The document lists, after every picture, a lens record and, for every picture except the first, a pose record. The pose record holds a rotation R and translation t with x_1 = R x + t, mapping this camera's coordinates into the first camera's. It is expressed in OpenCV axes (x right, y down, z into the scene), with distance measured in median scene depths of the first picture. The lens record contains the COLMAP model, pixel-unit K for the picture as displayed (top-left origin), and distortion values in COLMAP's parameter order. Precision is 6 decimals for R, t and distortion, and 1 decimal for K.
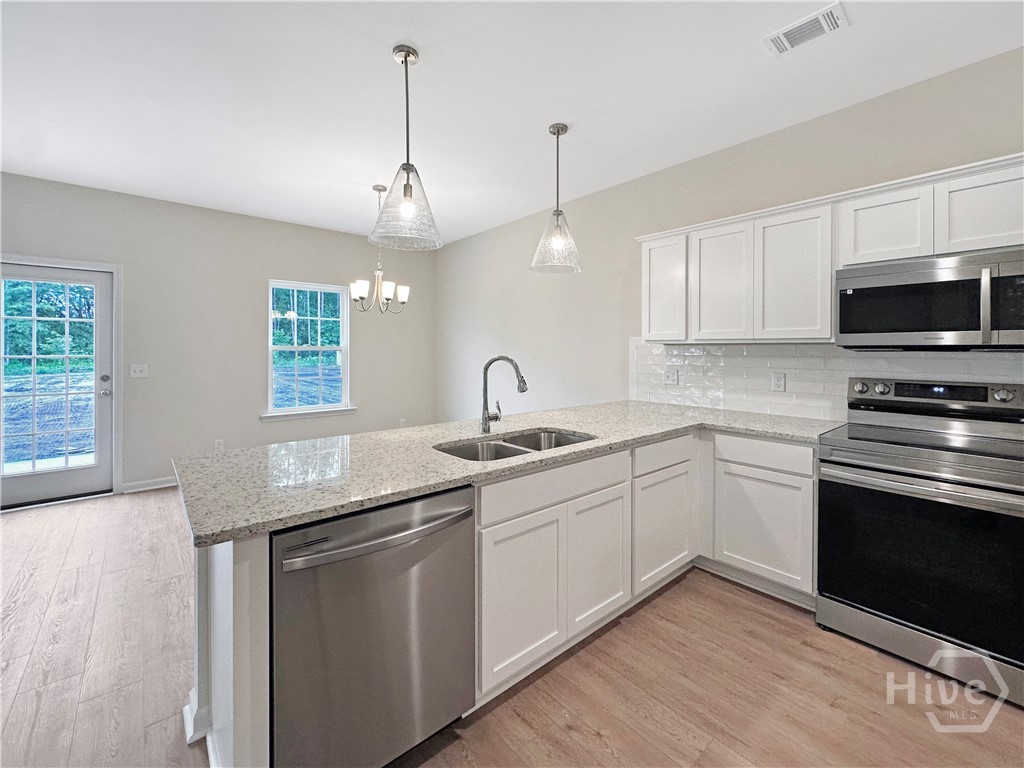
lens RADIAL K [[444.4, 0, 516.2], [0, 444.4, 393.4], [0, 0, 1]] dist [-0.009971, 0.001157]
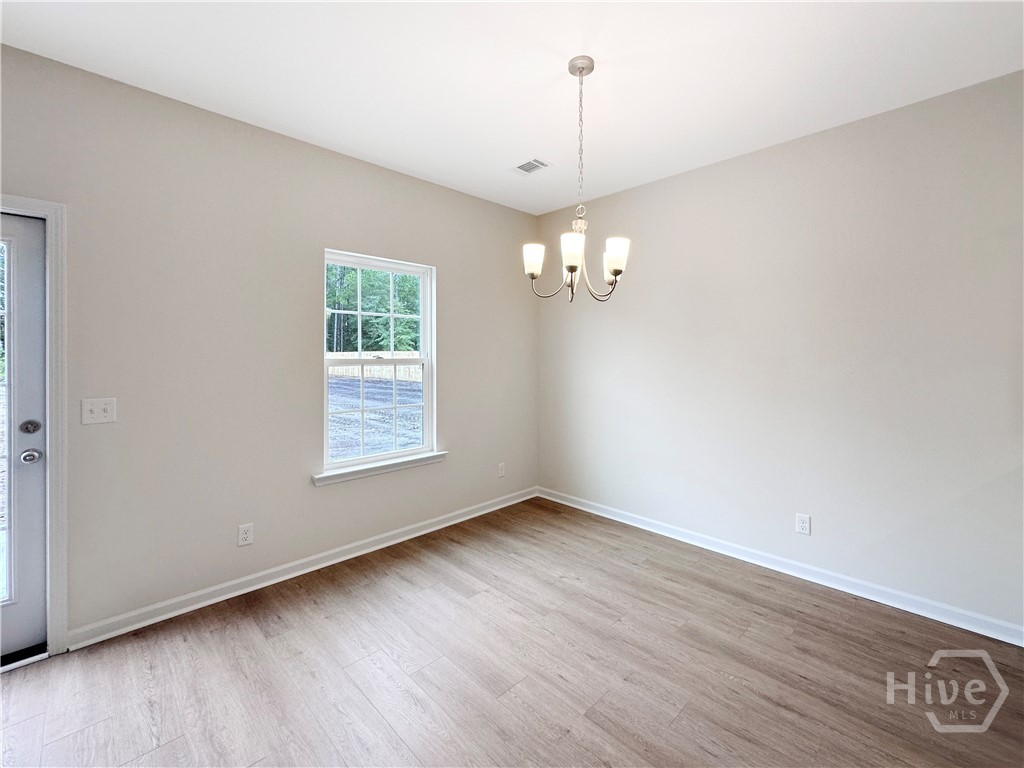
lens RADIAL K [[444.4, 0, 514.7], [0, 444.4, 390.9], [0, 0, 1]] dist [-0.009971, 0.001157]
pose [[0.997016, -0.013654, 0.075977, -0.240215], [0.014741, 0.999796, -0.013772, -0.036141], [-0.075773, 0.014851, 0.997014, 0.262688]]
